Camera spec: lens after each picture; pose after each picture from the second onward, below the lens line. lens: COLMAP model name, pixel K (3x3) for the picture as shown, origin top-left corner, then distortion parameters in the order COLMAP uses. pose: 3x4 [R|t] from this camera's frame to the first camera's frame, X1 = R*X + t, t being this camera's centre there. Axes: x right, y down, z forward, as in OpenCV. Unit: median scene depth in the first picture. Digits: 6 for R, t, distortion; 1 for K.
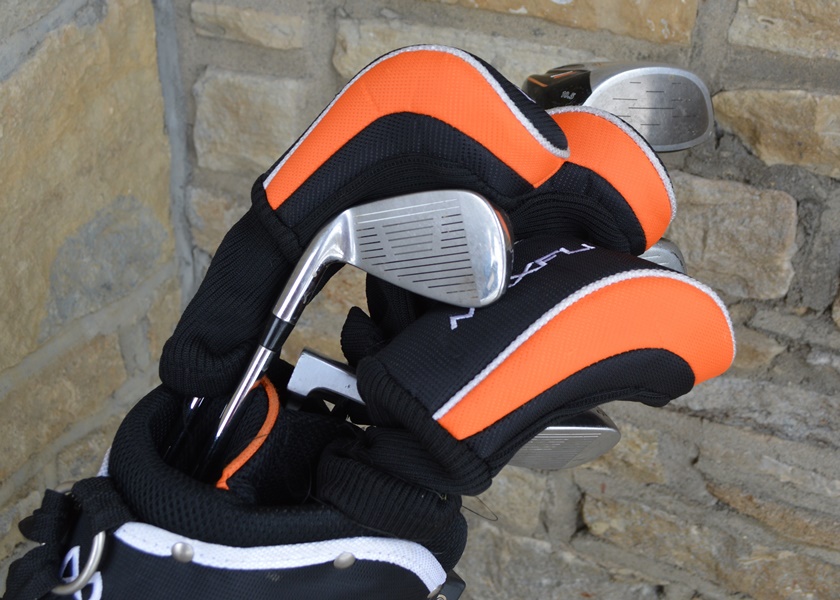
lens RADIAL K [[1030.5, 0, 431.7], [0, 1030.5, 244.6], [0, 0, 1]] dist [-0.075954, -0.004533]
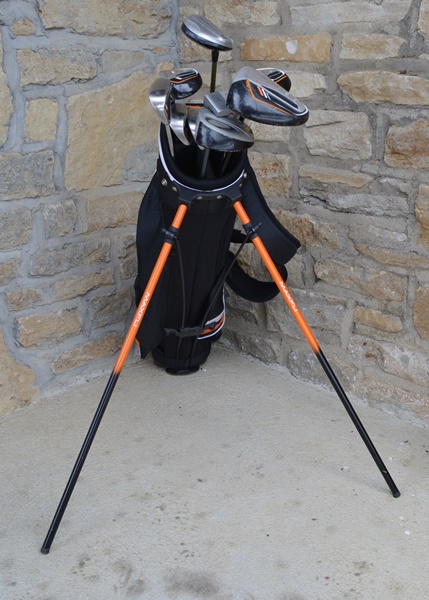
lens RADIAL K [[724.3, 0, 301.8], [0, 724.3, 289.4], [0, 0, 1]] dist [-0.090260, 0.008077]
pose [[0.973575, 0.052010, -0.222367, 0.574338], [-0.093924, 0.978747, -0.182300, 0.713464], [0.208160, 0.198368, 0.957768, -0.744546]]
